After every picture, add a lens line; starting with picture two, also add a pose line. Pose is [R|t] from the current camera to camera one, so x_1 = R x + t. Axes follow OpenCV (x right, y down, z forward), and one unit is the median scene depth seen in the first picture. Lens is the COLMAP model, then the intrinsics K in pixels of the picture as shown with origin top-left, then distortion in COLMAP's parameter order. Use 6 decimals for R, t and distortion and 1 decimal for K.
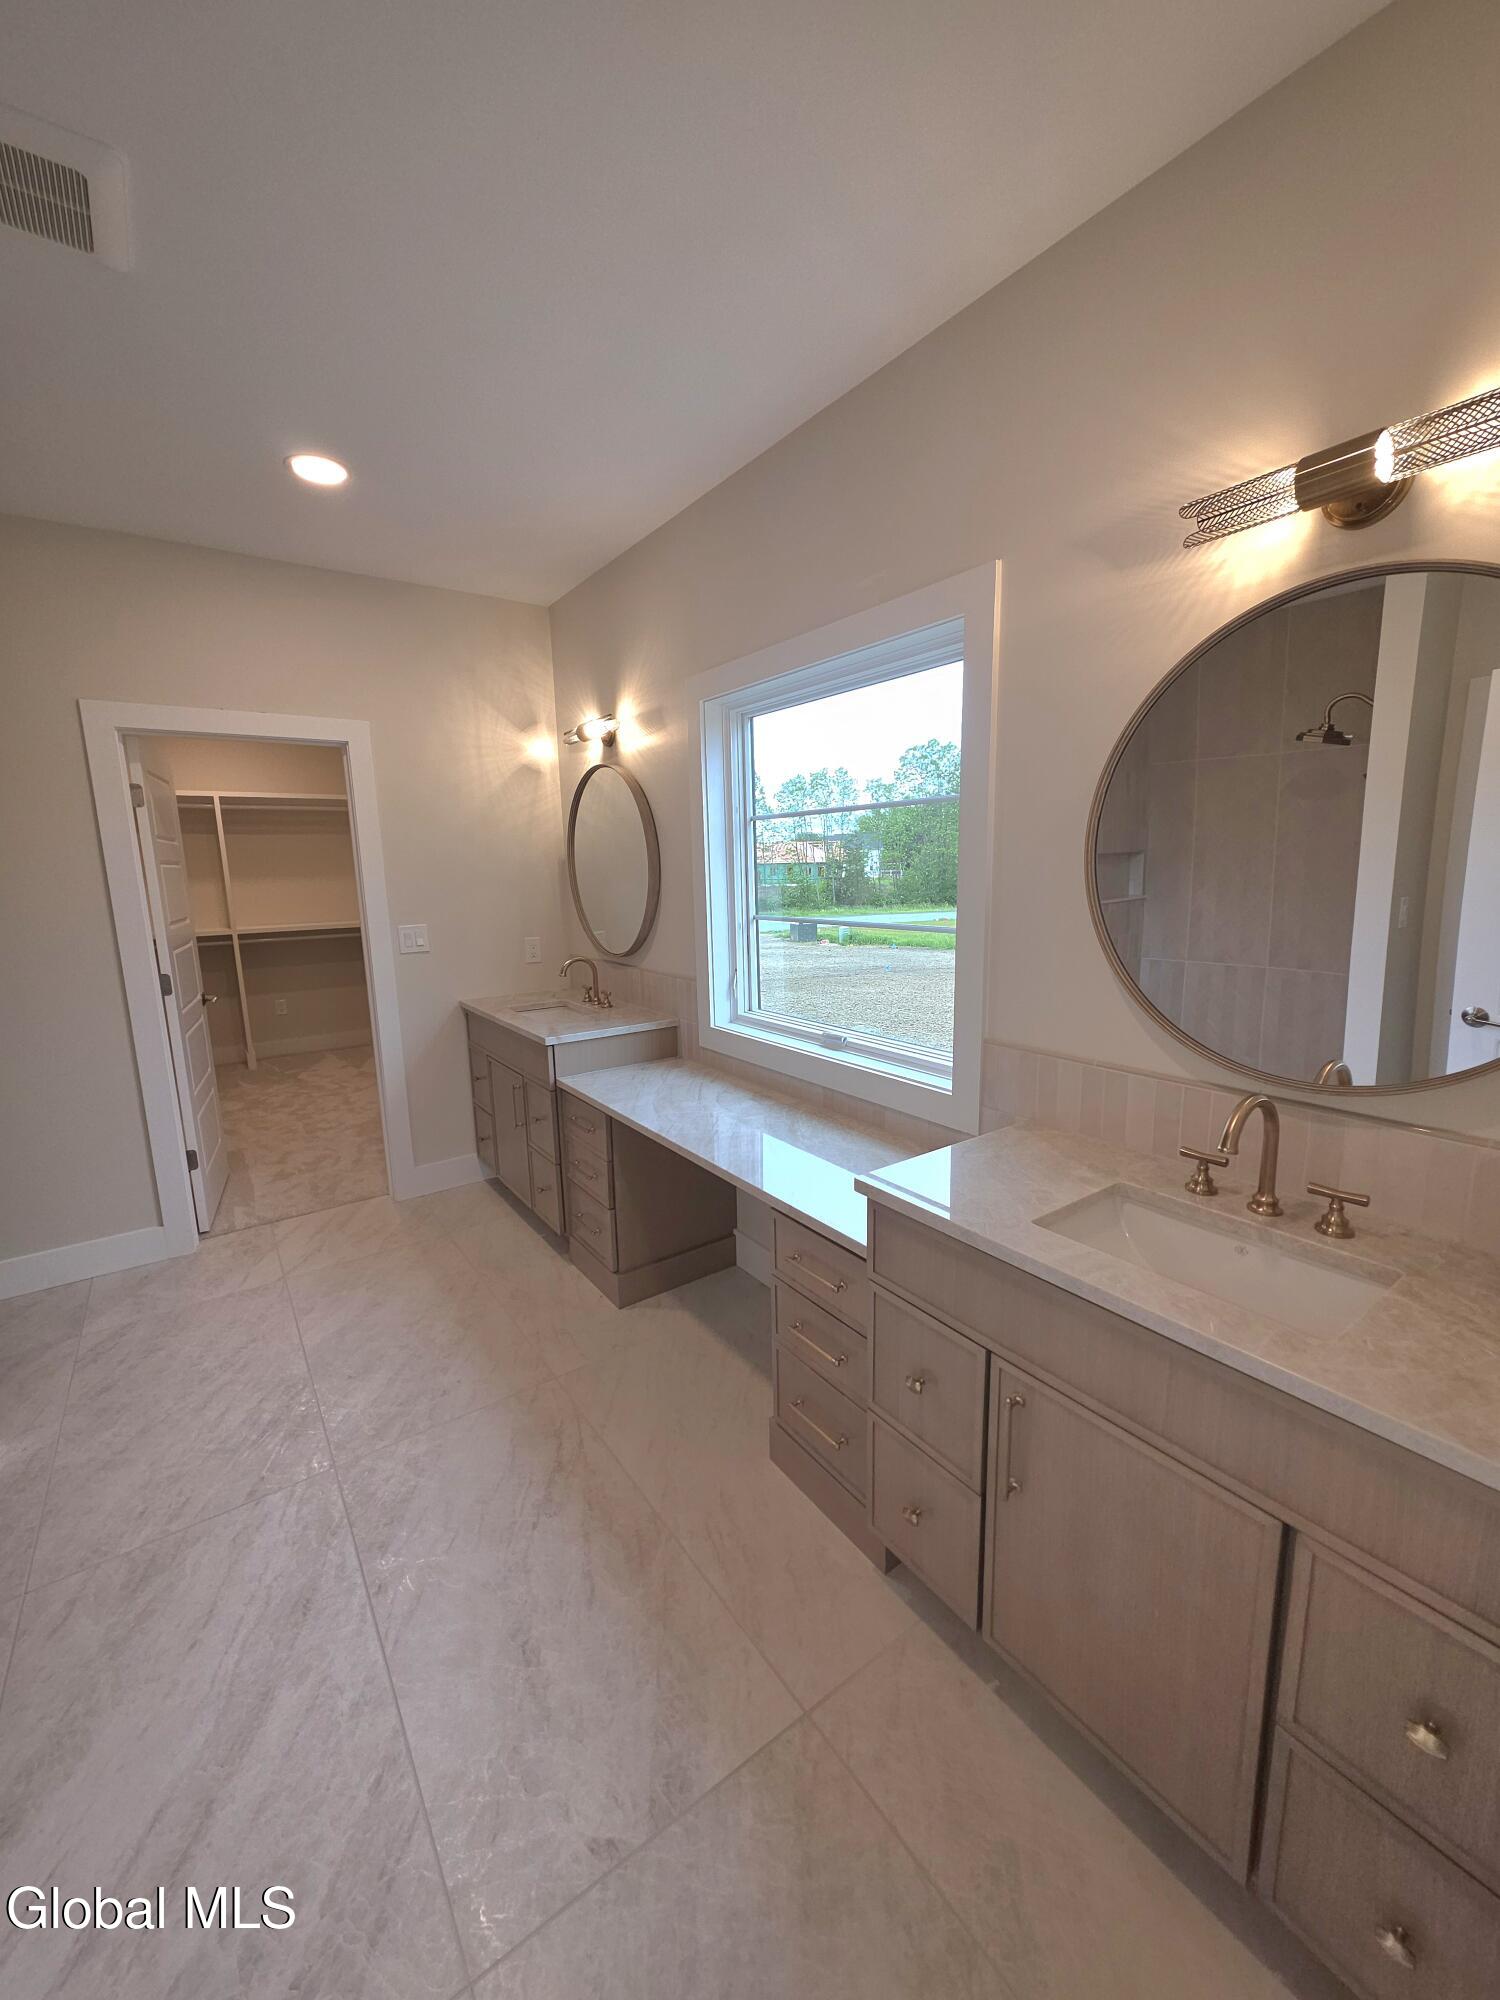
lens RADIAL K [[805.3, 0, 762.5], [0, 805.3, 999.8], [0, 0, 1]] dist [-0.002207, -0.000502]
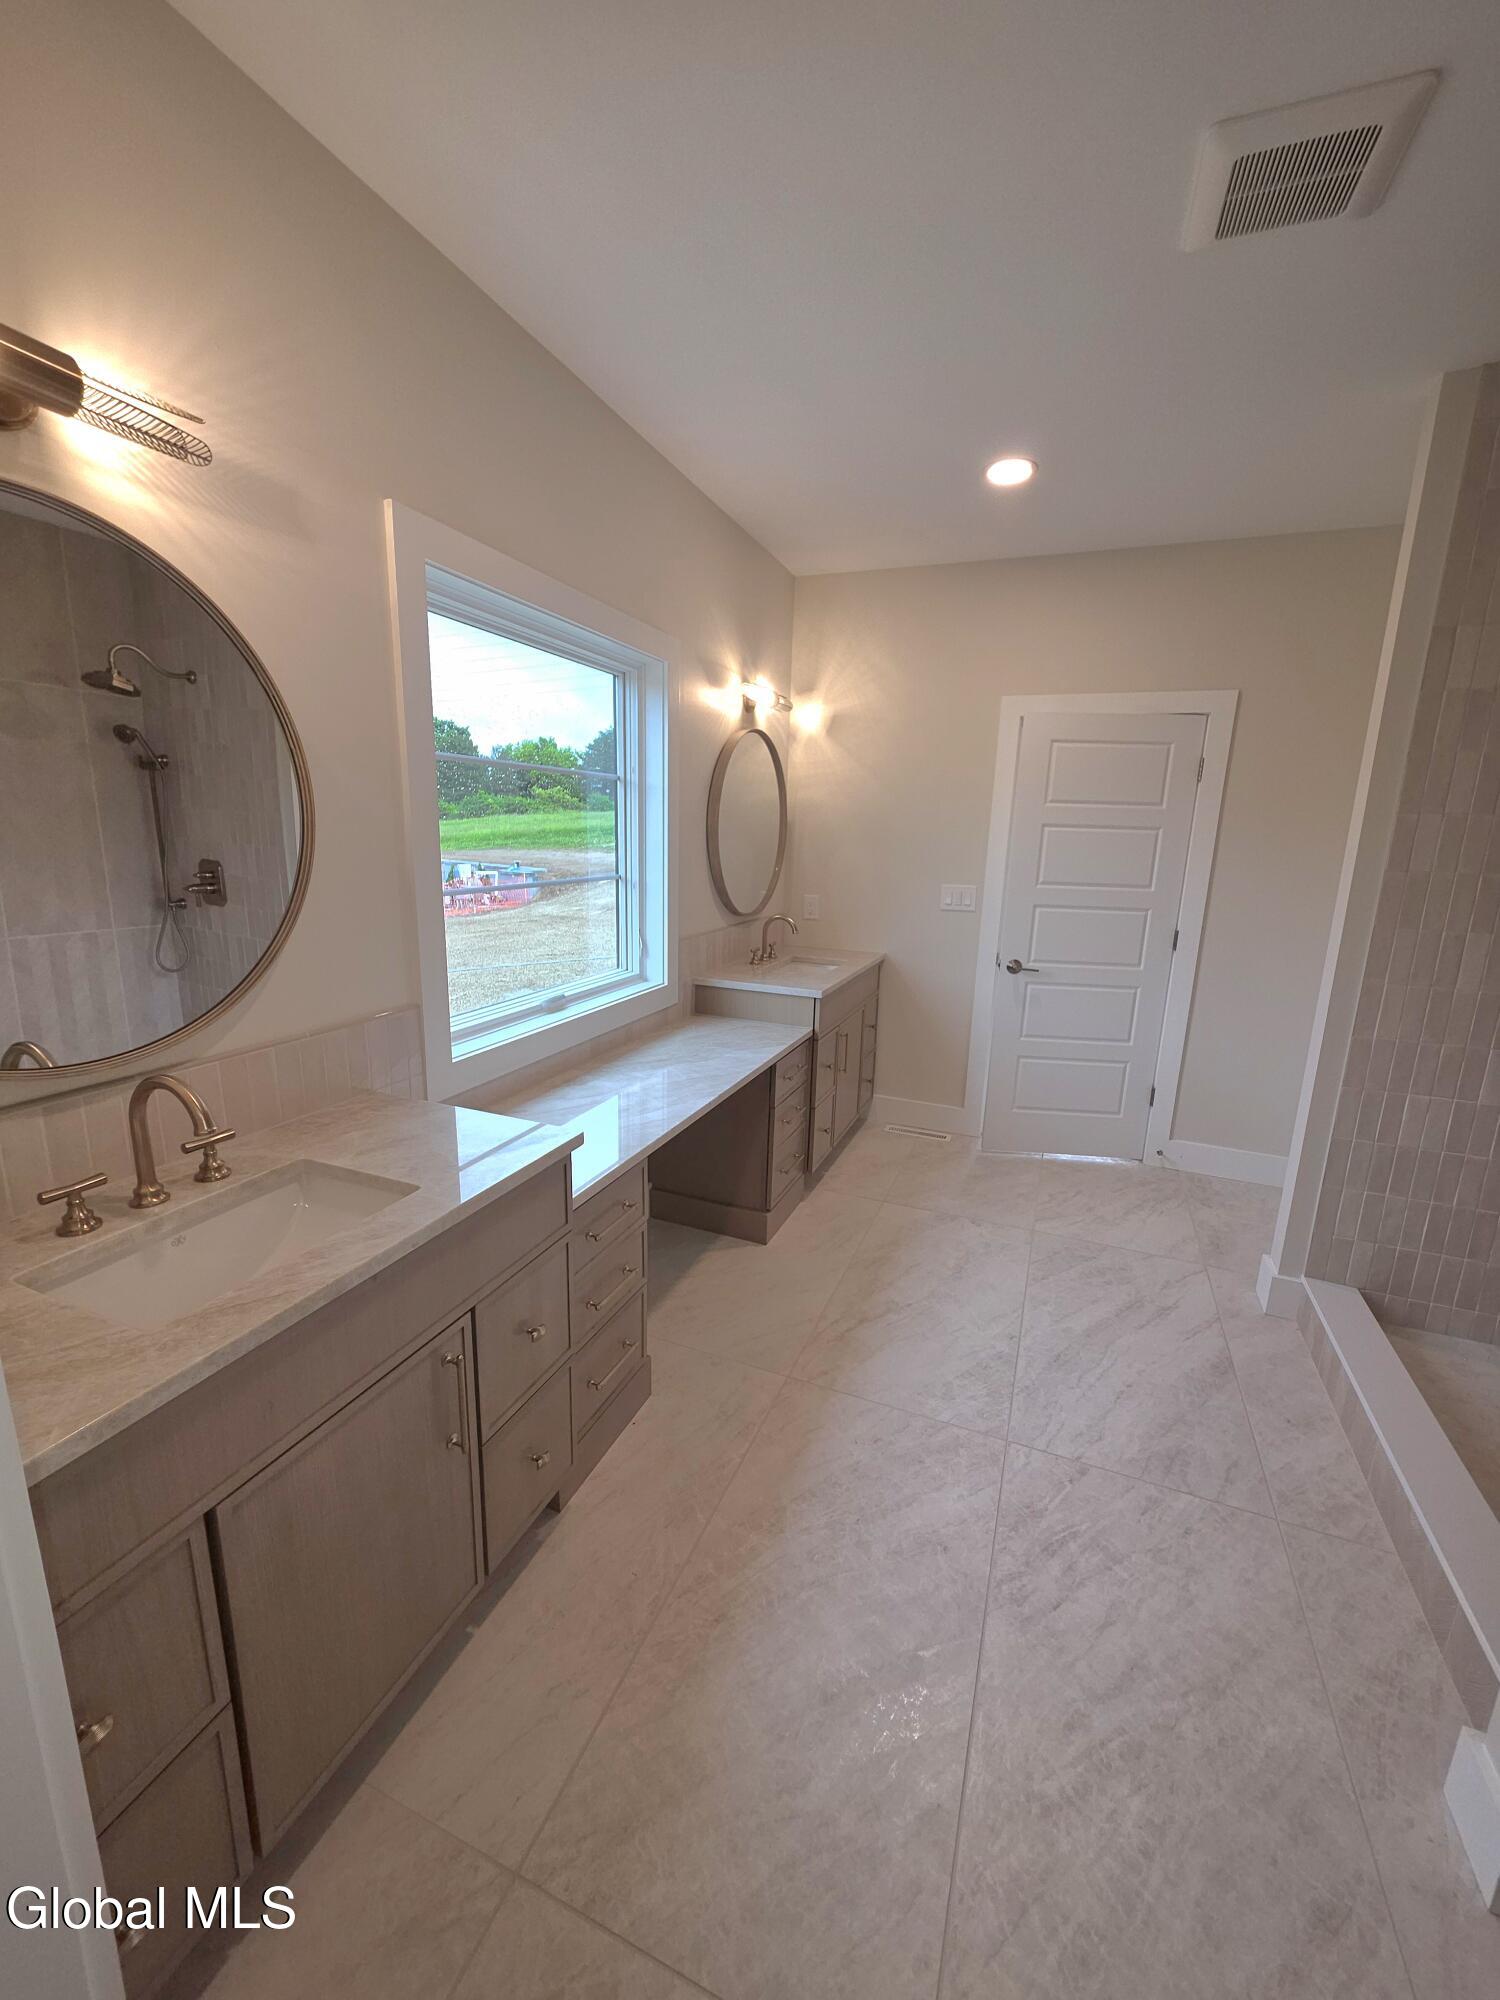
lens RADIAL K [[805.3, 0, 756.6], [0, 805.3, 1008.0], [0, 0, 1]] dist [-0.002207, -0.000502]
pose [[-0.542852, -0.177175, 0.820927, -1.045813], [0.123104, 0.950148, 0.286469, -0.238459], [-0.830757, 0.256569, -0.493979, 1.552807]]
